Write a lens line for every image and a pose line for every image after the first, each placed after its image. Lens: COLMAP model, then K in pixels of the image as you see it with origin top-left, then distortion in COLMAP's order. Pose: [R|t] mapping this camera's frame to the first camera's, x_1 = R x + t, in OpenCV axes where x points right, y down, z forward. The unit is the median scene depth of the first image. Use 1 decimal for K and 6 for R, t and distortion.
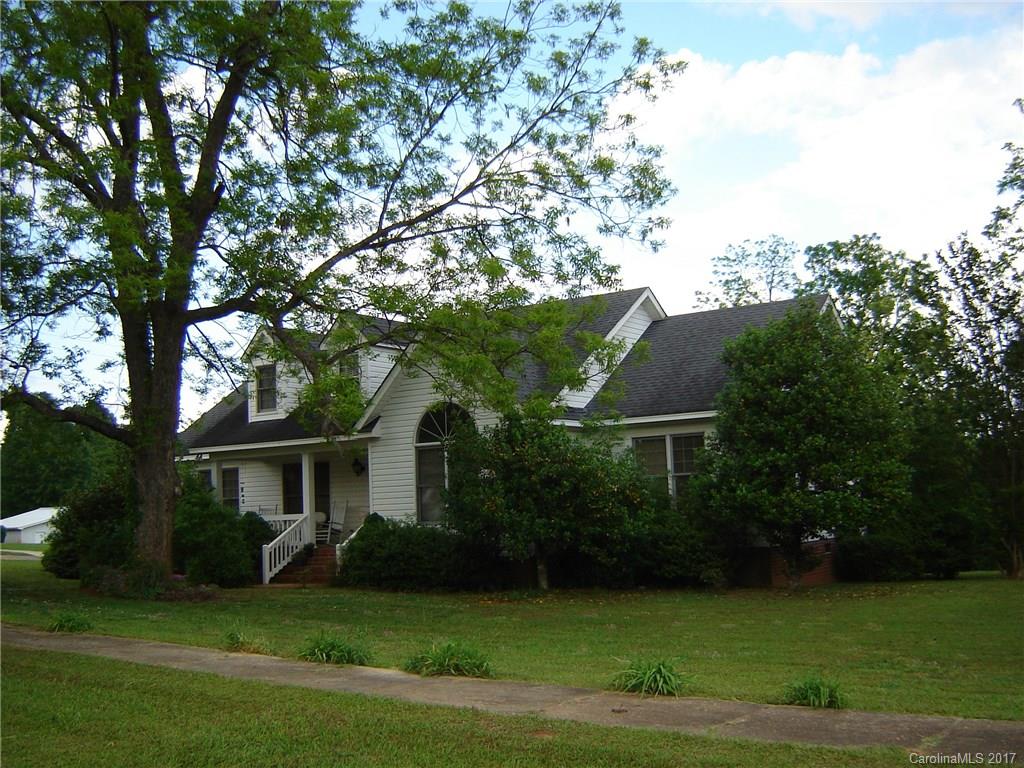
lens RADIAL K [[1152.0, 0, 512.0], [0, 1152.0, 384.0], [0, 0, 1]] dist [-0.109821, -0.041740]
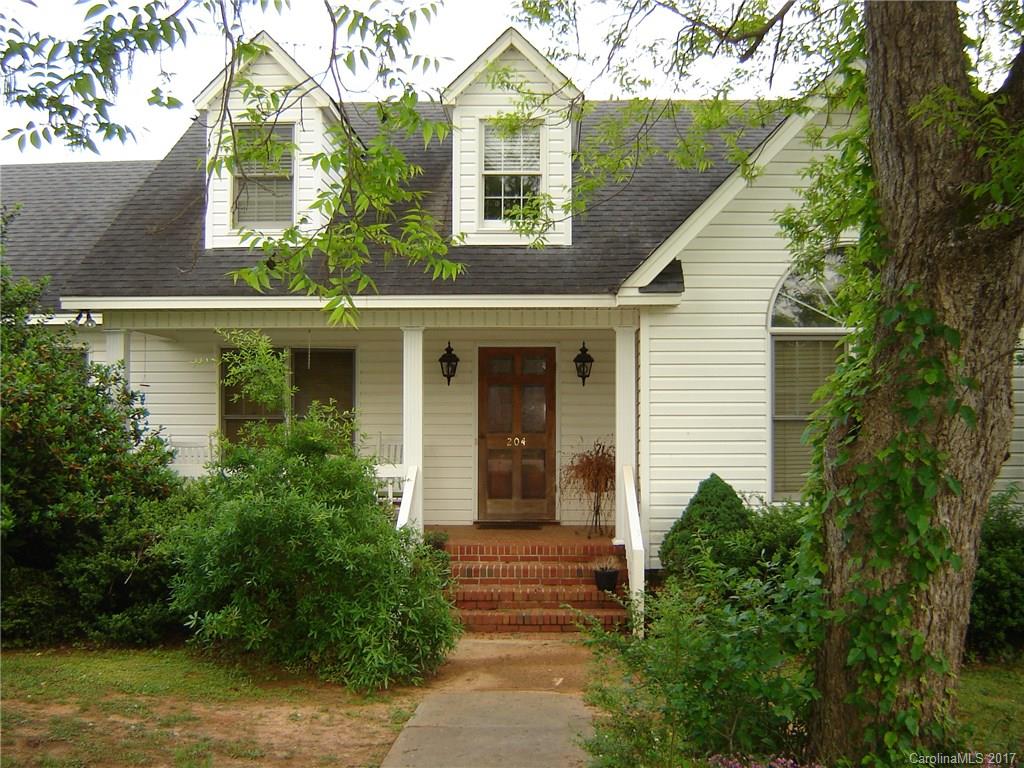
lens RADIAL K [[1152.0, 0, 512.0], [0, 1152.0, 384.0], [0, 0, 1]] dist [-0.109821, -0.041740]
pose [[0.845971, 0.045393, 0.531293, -0.407117], [-0.090861, 0.994070, 0.059744, 0.055480], [-0.525430, -0.098815, 0.845079, 0.651446]]
